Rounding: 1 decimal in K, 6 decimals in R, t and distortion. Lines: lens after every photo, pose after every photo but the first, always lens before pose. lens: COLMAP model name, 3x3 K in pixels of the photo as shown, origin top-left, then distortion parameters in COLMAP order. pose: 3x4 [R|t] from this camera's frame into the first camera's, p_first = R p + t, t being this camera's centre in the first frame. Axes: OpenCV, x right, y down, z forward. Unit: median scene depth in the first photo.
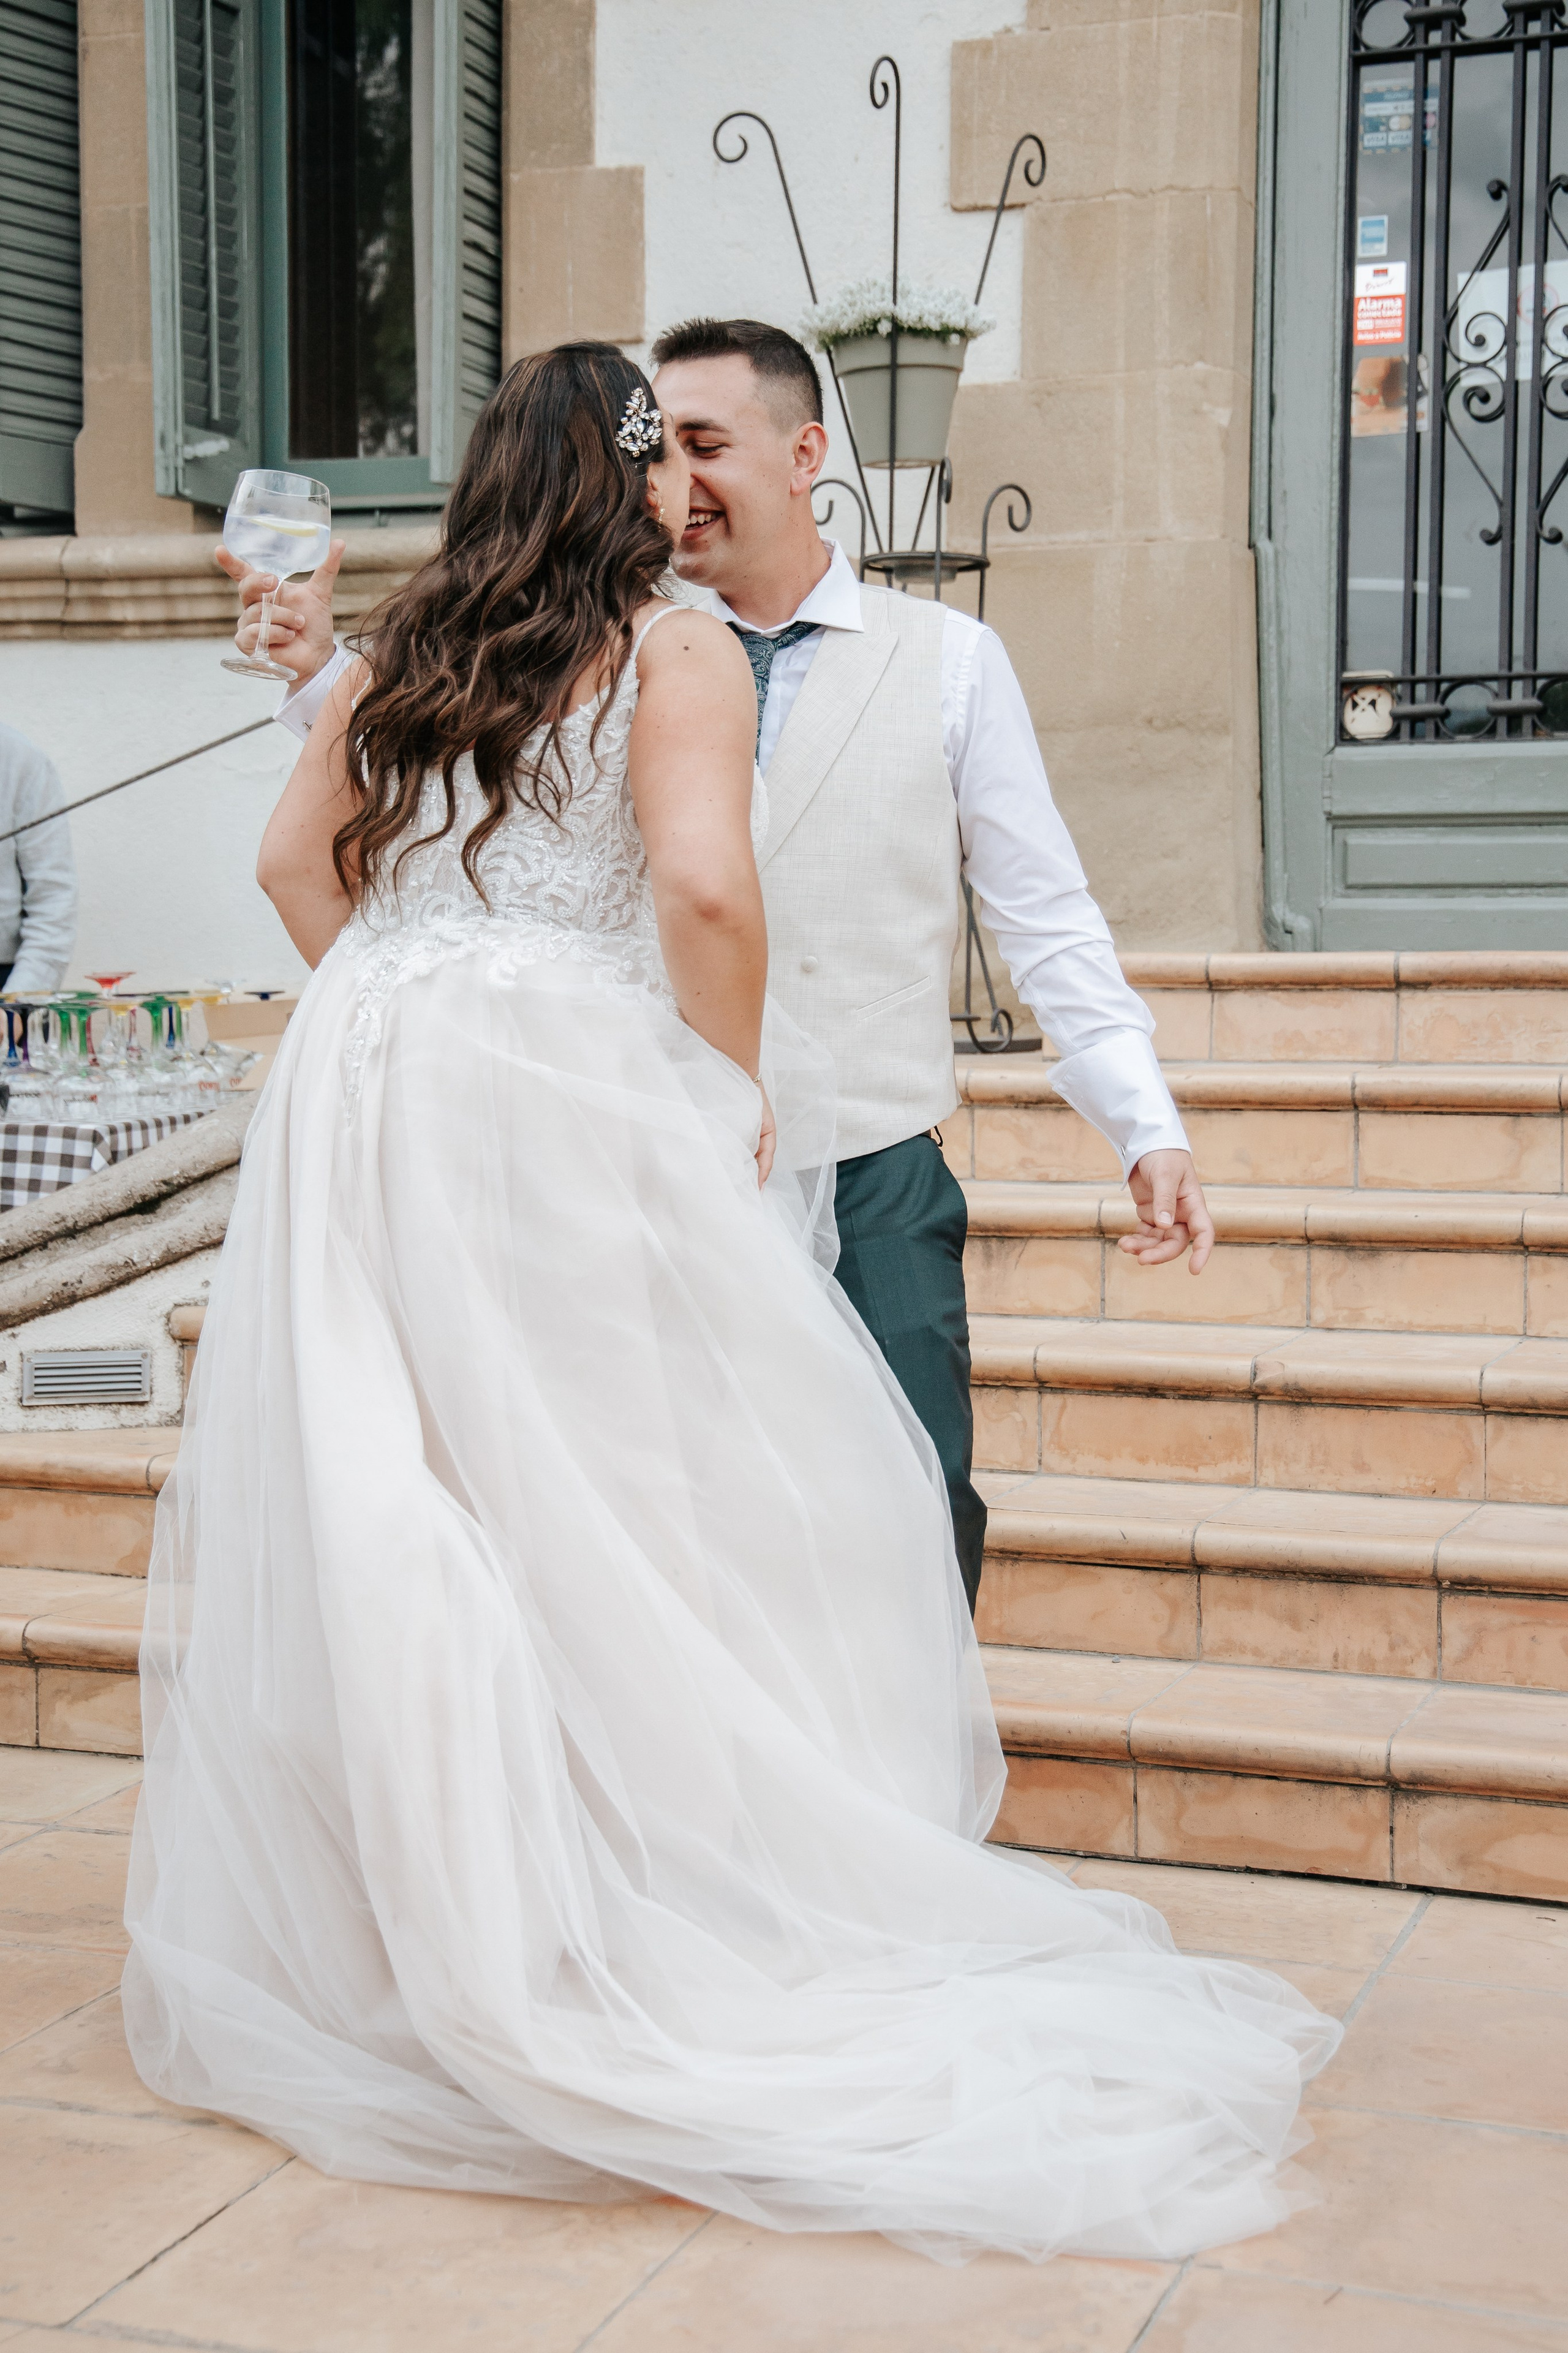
lens RADIAL K [[3378.0, 0, 796.2], [0, 3378.0, 1155.8], [0, 0, 1]] dist [0.138216, 0.000000]
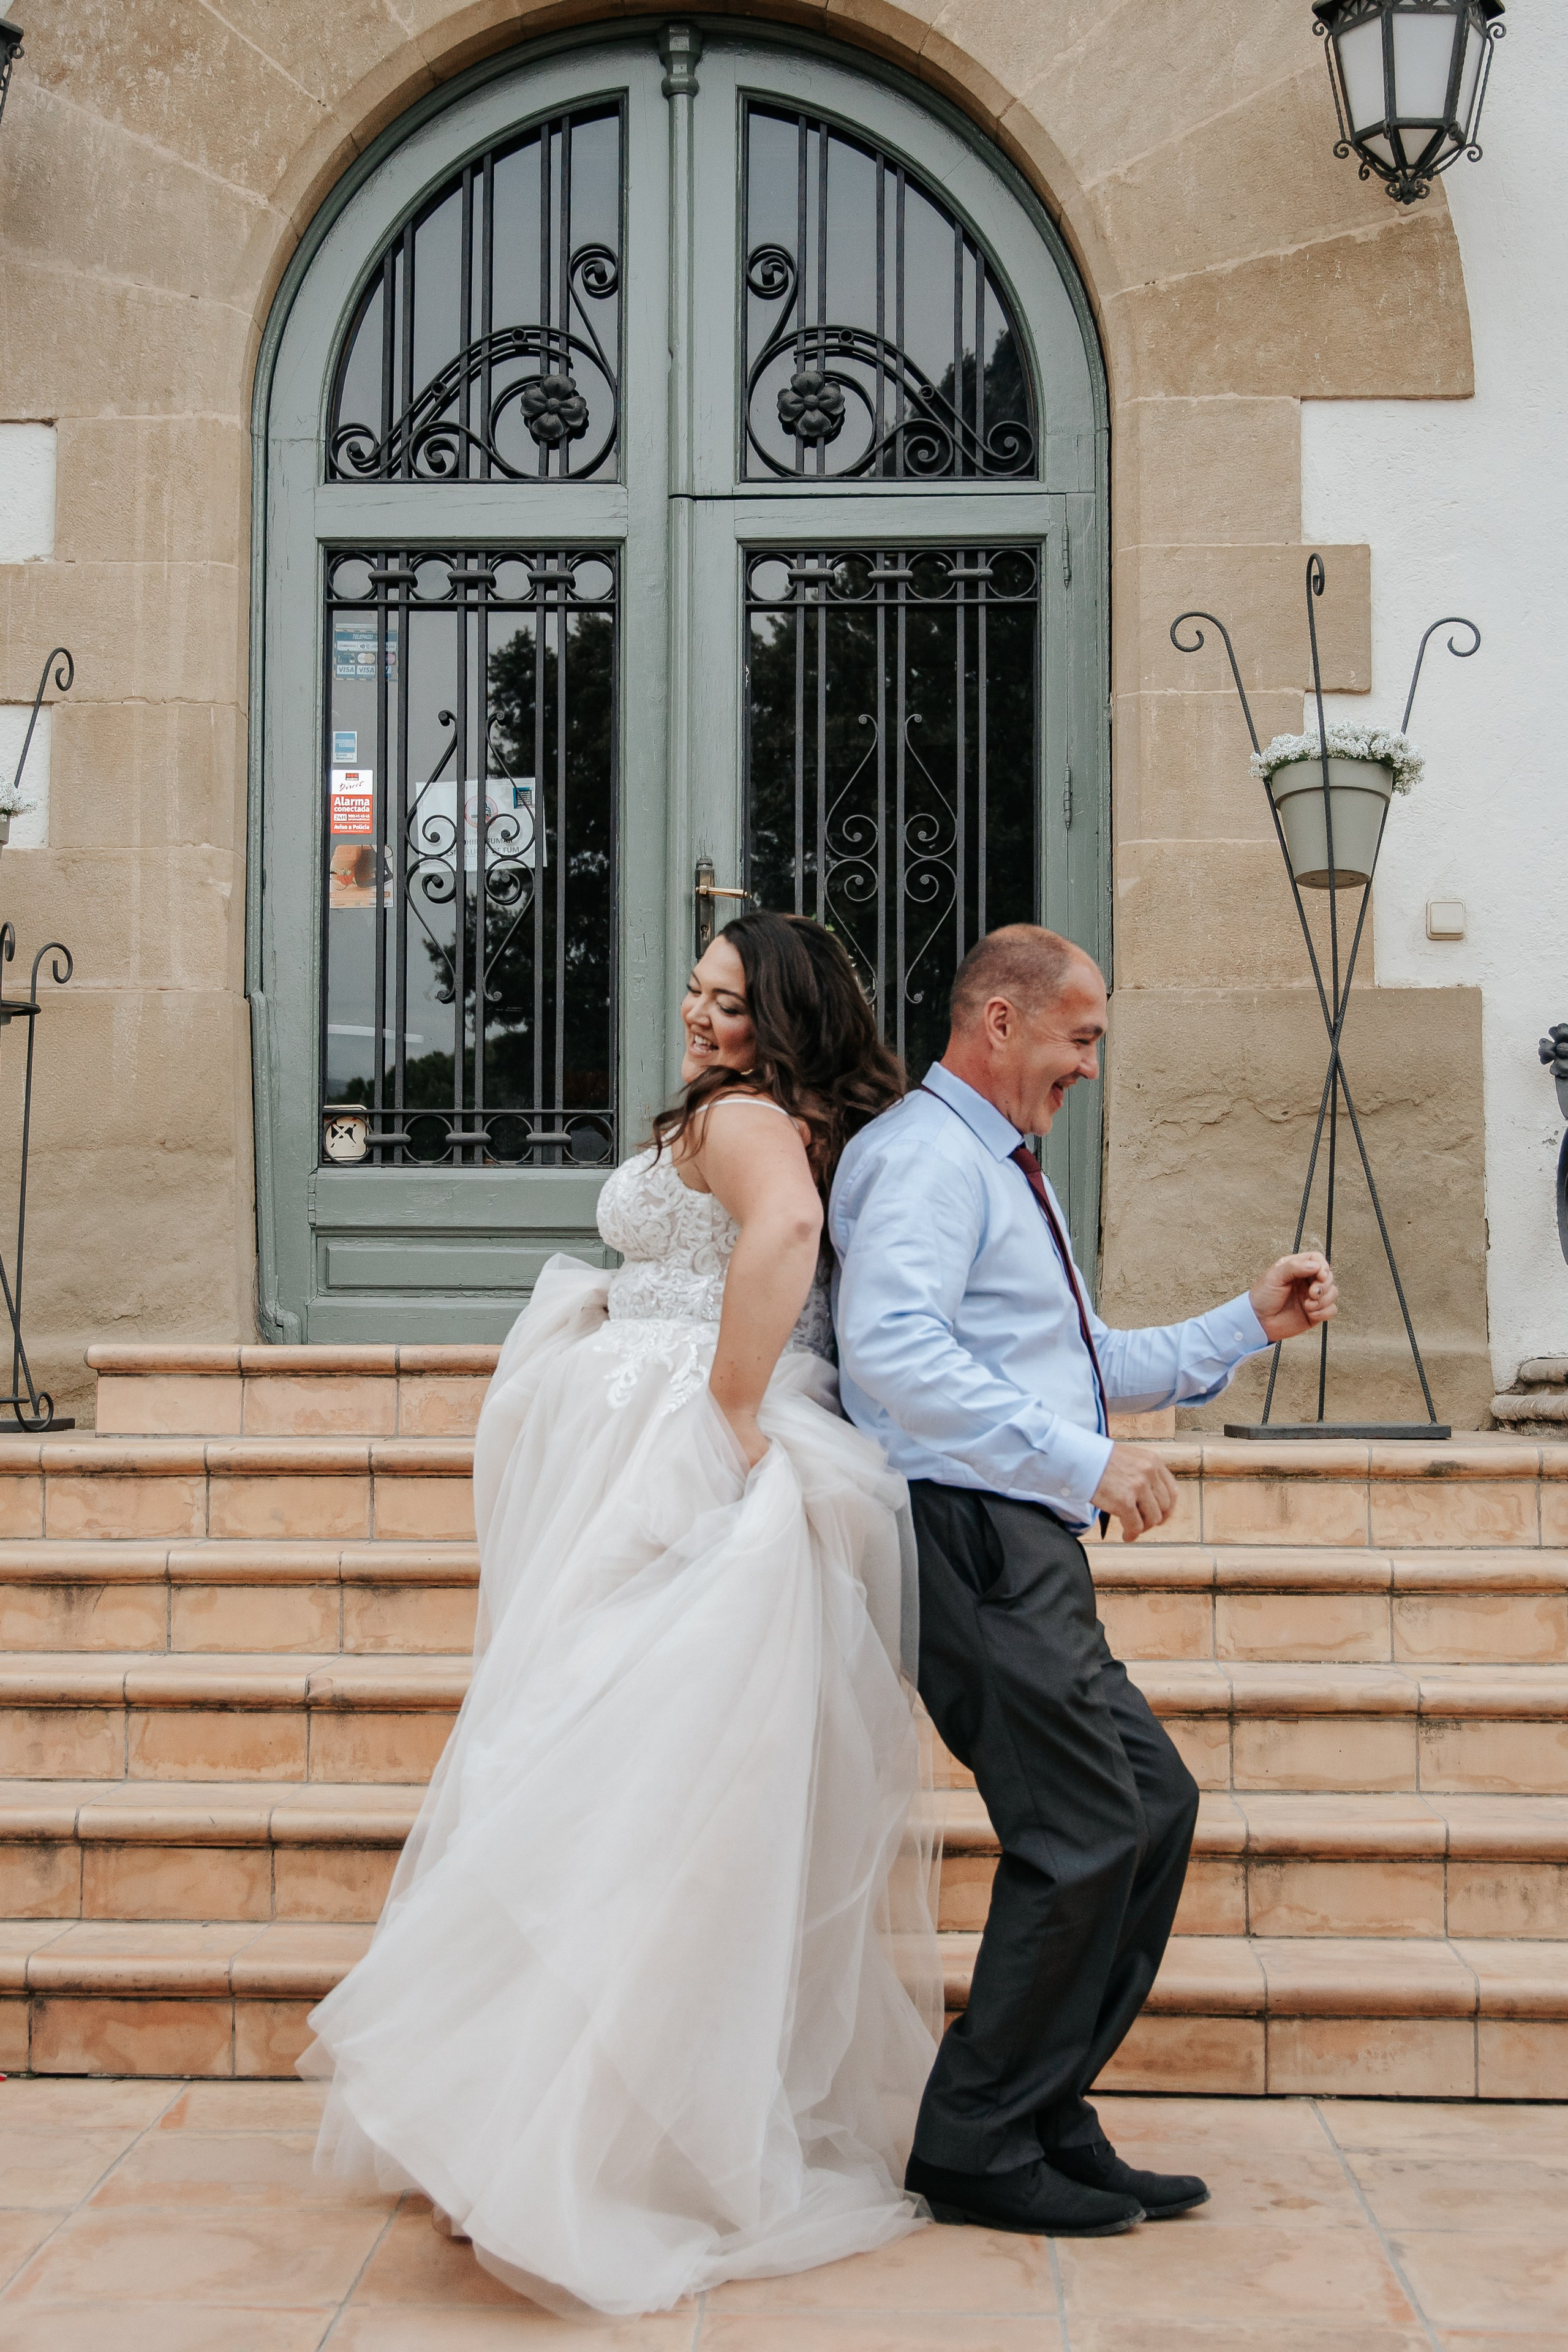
lens RADIAL K [[3505.7, 0, 712.5], [0, 3505.7, 1147.3], [0, 0, 1]] dist [0.042344, 0.000000]
pose [[0.953443, 0.018520, 0.301004, -0.088253], [0.016036, 0.993587, -0.111925, 0.011209], [-0.301146, 0.111541, 0.947032, -0.214264]]
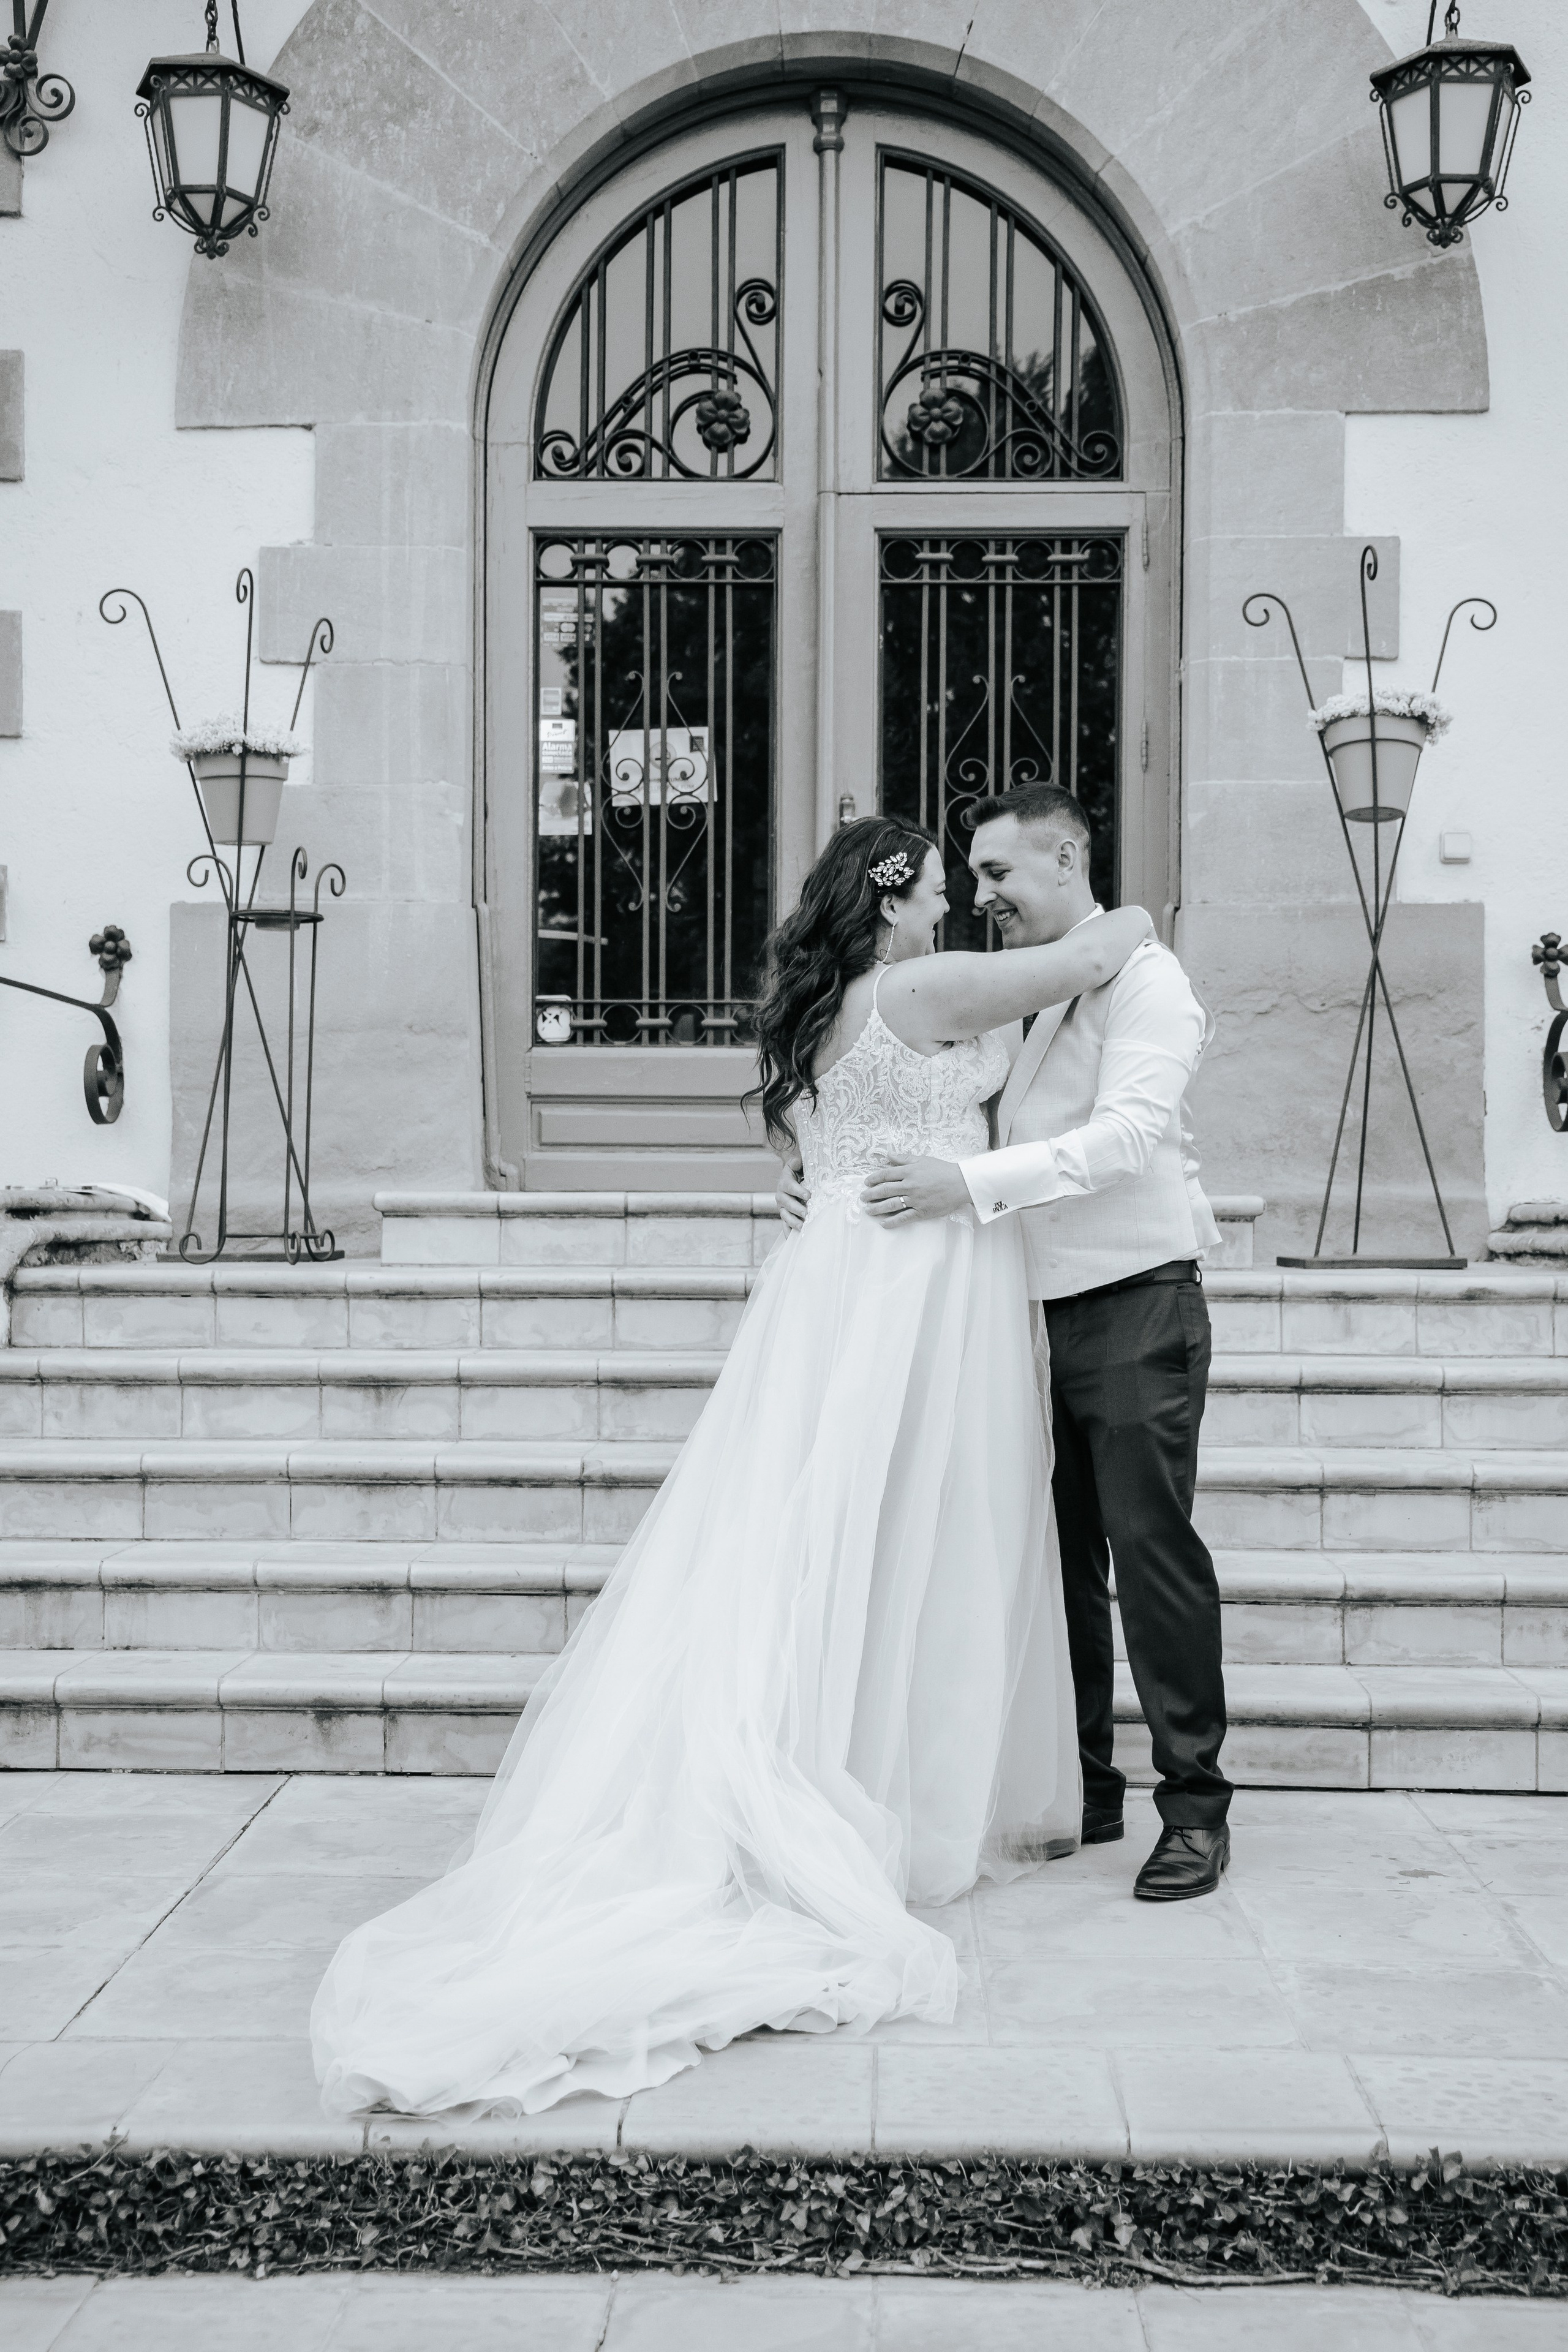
lens RADIAL K [[2874.9, 0, 766.1], [0, 2874.9, 1199.6], [0, 0, 1]] dist [0.098722, 0.000000]
pose [[0.947579, 0.001531, 0.319517, -0.160513], [0.015250, 0.998632, -0.050013, 0.007313], [-0.319157, 0.052264, 0.946260, -0.210858]]
